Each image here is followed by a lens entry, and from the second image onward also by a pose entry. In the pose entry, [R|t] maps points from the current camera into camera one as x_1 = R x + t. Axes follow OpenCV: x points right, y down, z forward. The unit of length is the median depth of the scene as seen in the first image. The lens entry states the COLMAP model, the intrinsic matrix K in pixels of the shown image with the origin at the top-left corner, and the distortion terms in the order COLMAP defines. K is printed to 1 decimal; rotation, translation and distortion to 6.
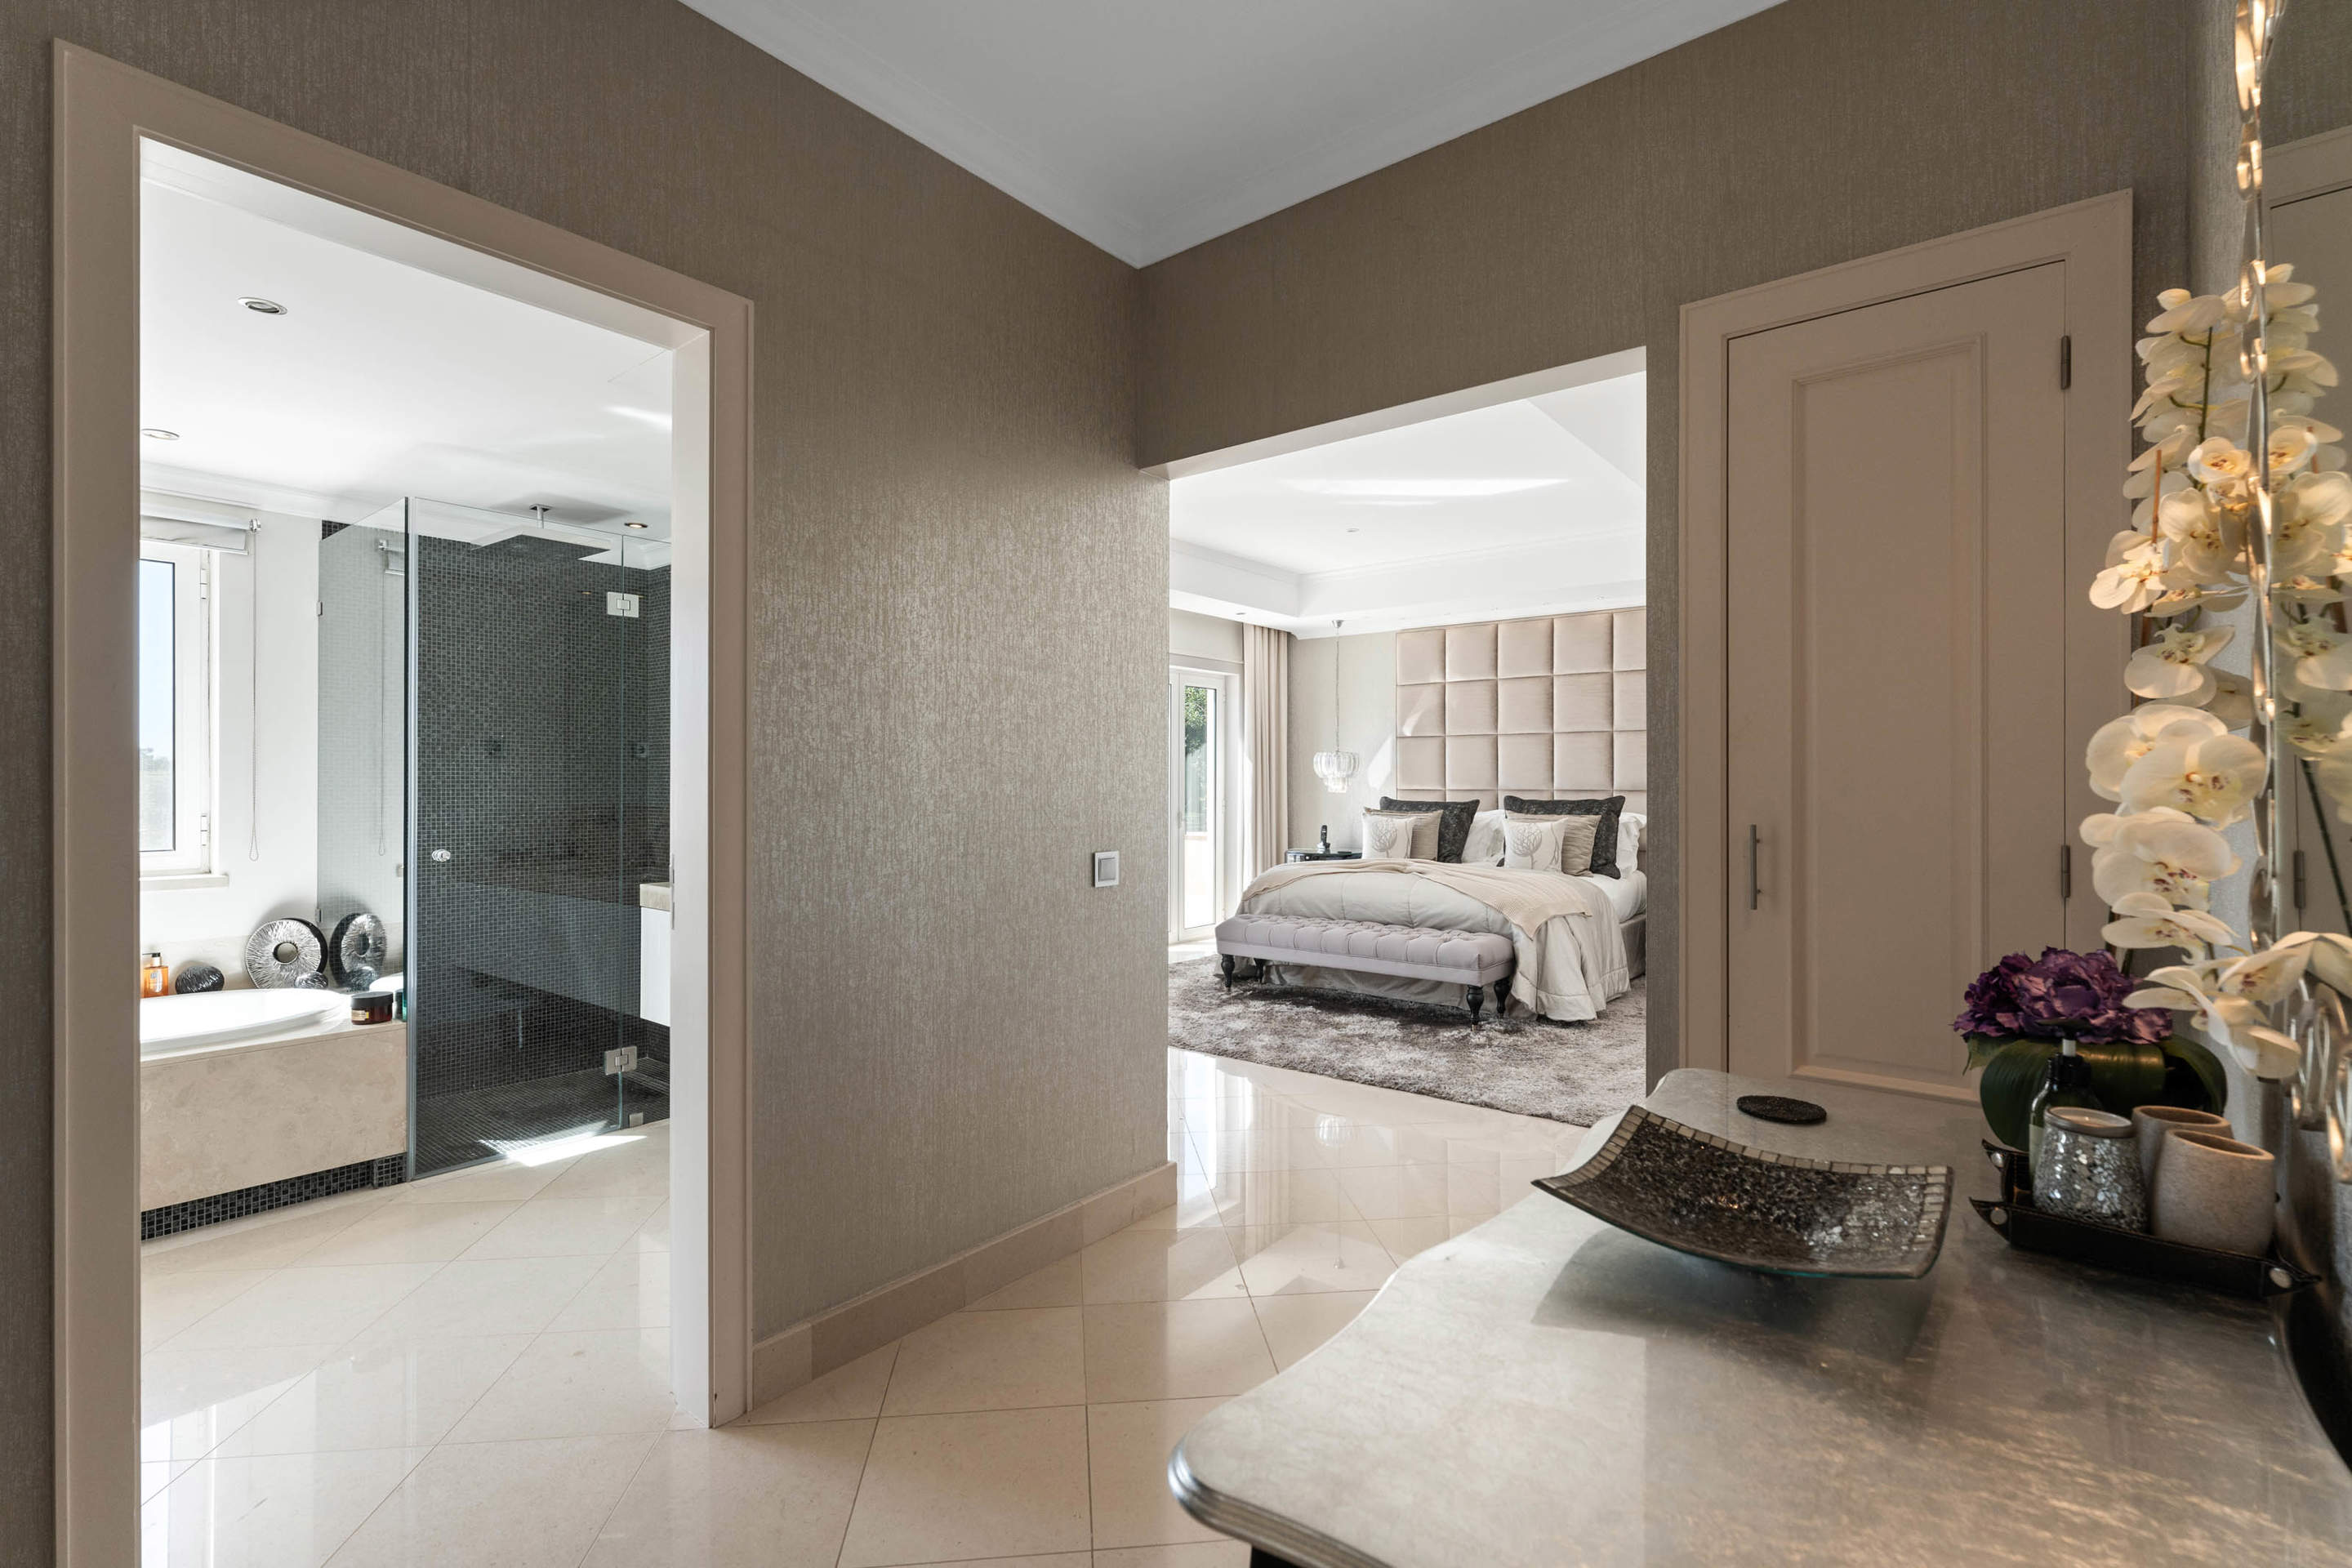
lens RADIAL K [[1060.9, 0, 1164.5], [0, 1060.9, 784.3], [0, 0, 1]] dist [0.001947, 0.000535]
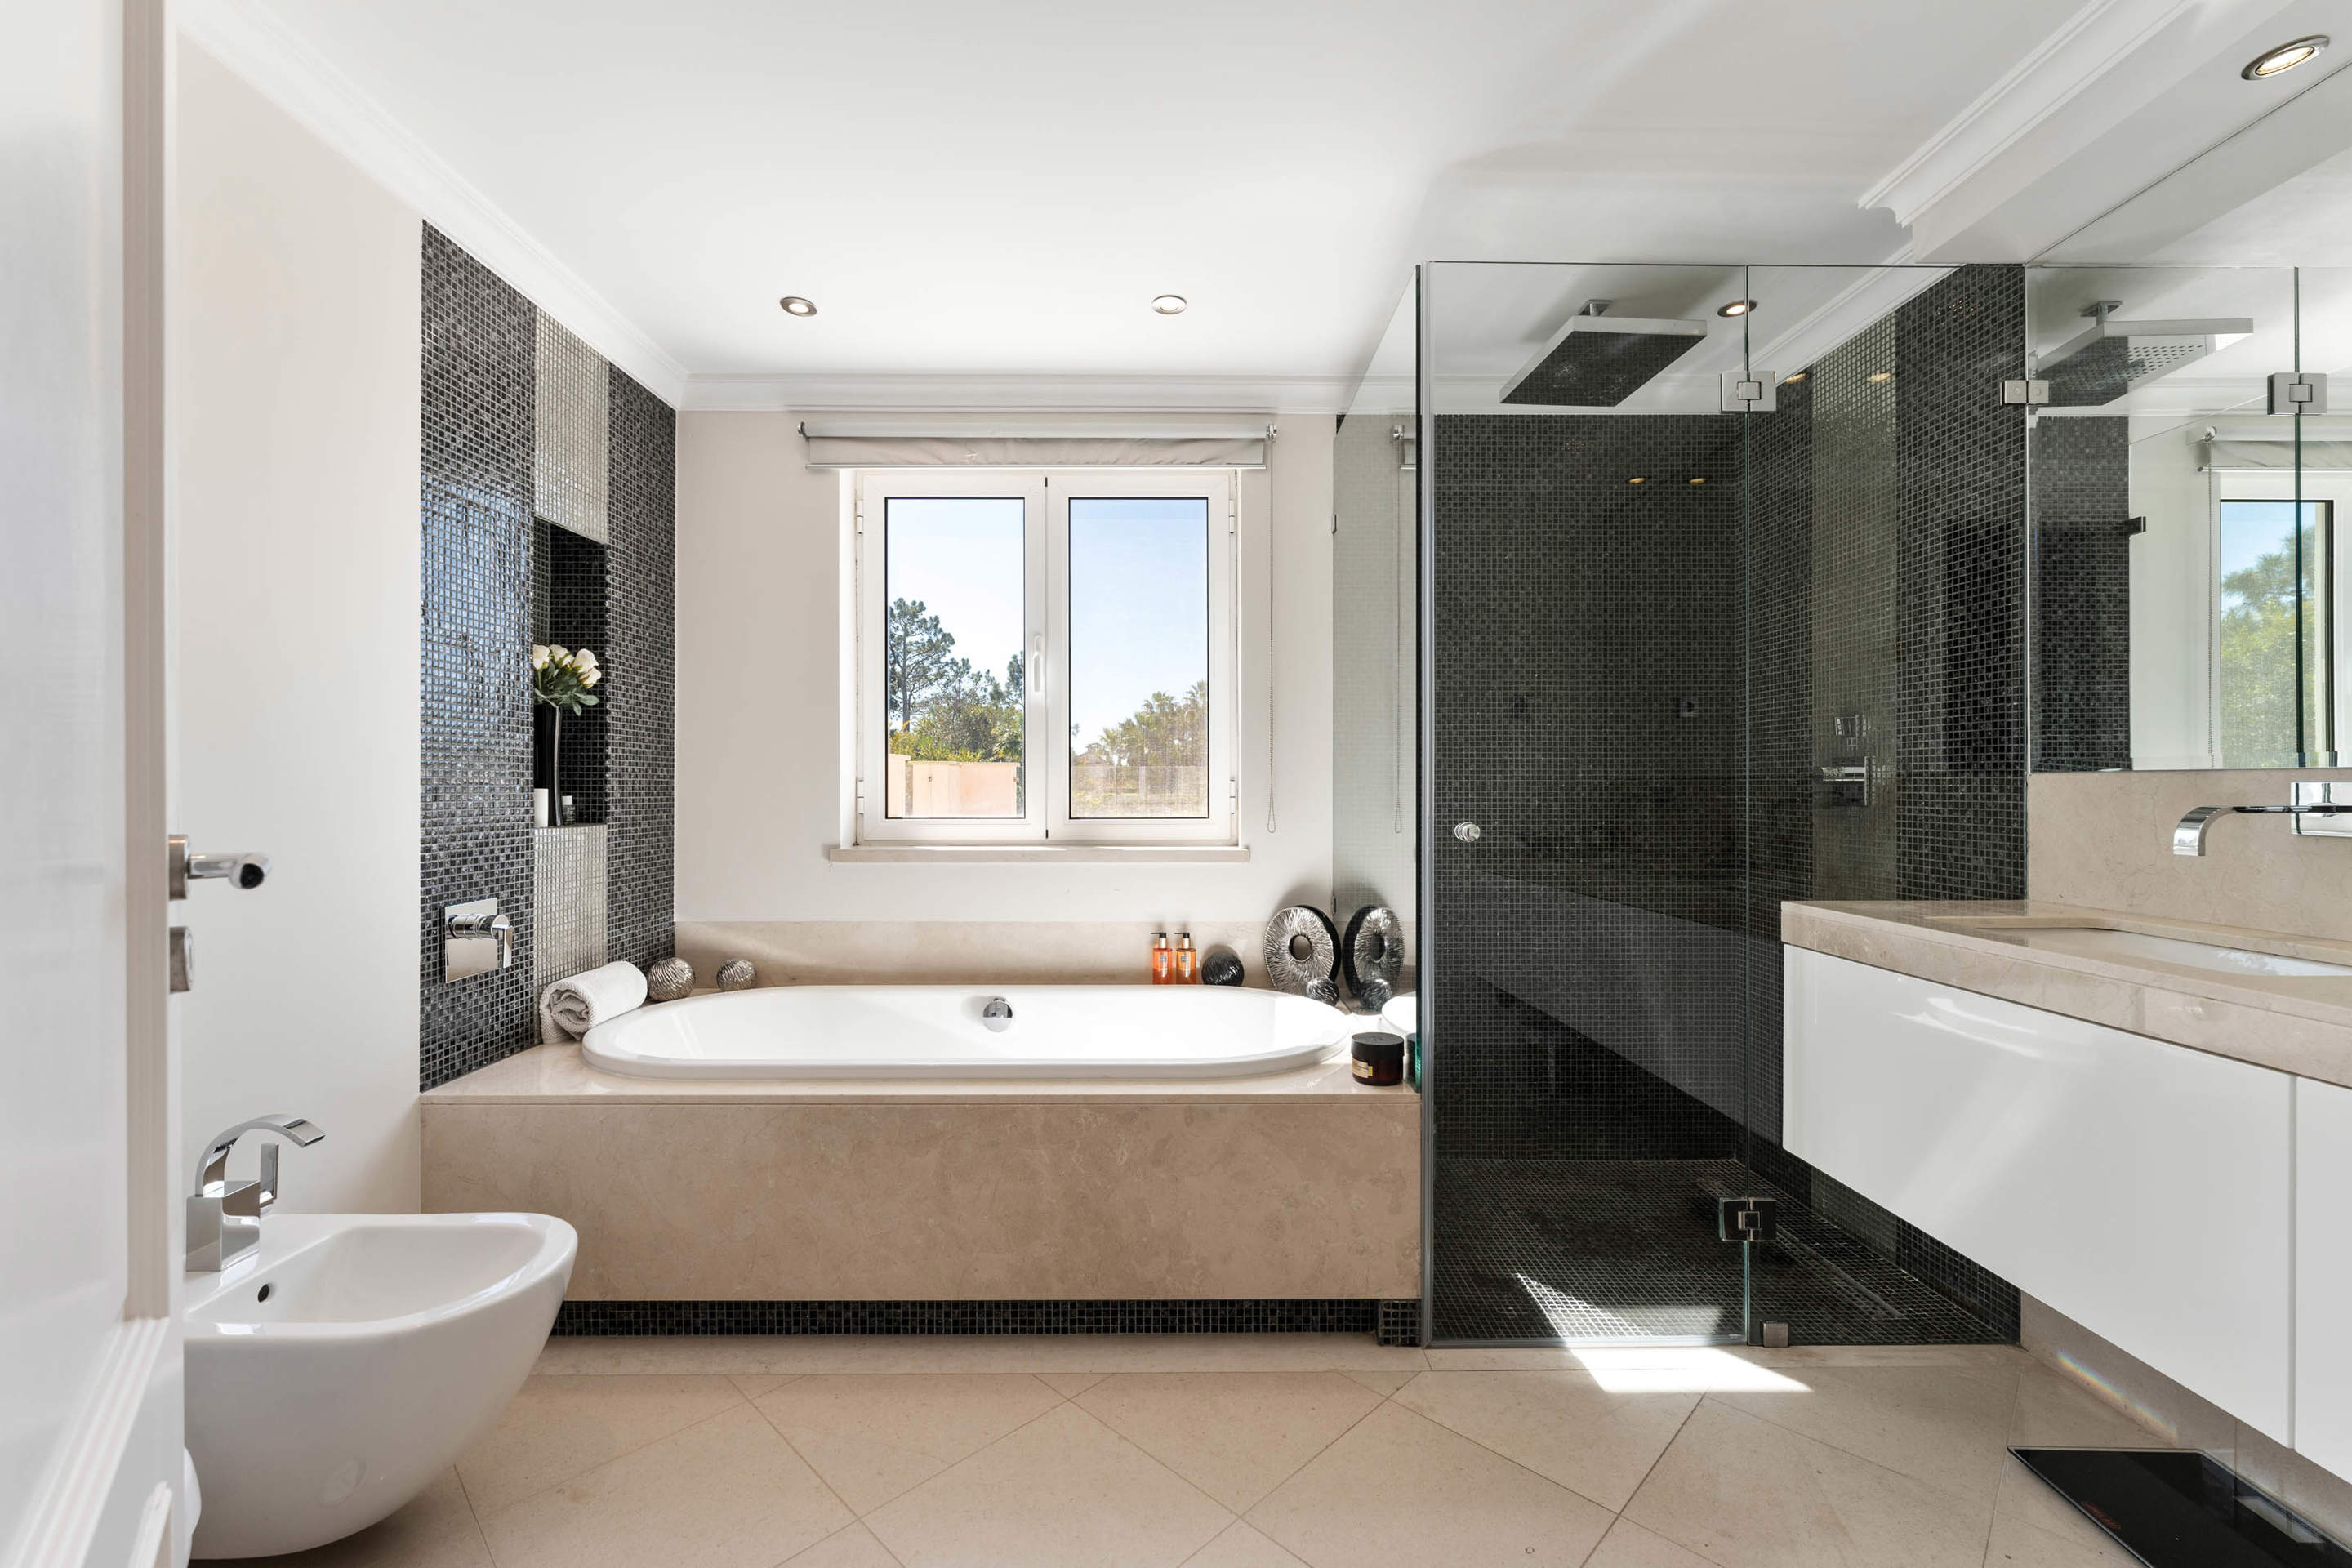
lens RADIAL K [[999.6, 0, 1165.3], [0, 999.6, 783.7], [0, 0, 1]] dist [-0.001335, -0.000381]
pose [[0.635471, -0.004127, -0.772113, -0.205938], [0.001352, 0.999990, -0.004232, 0.024657], [0.772123, 0.001646, 0.635471, 0.296804]]
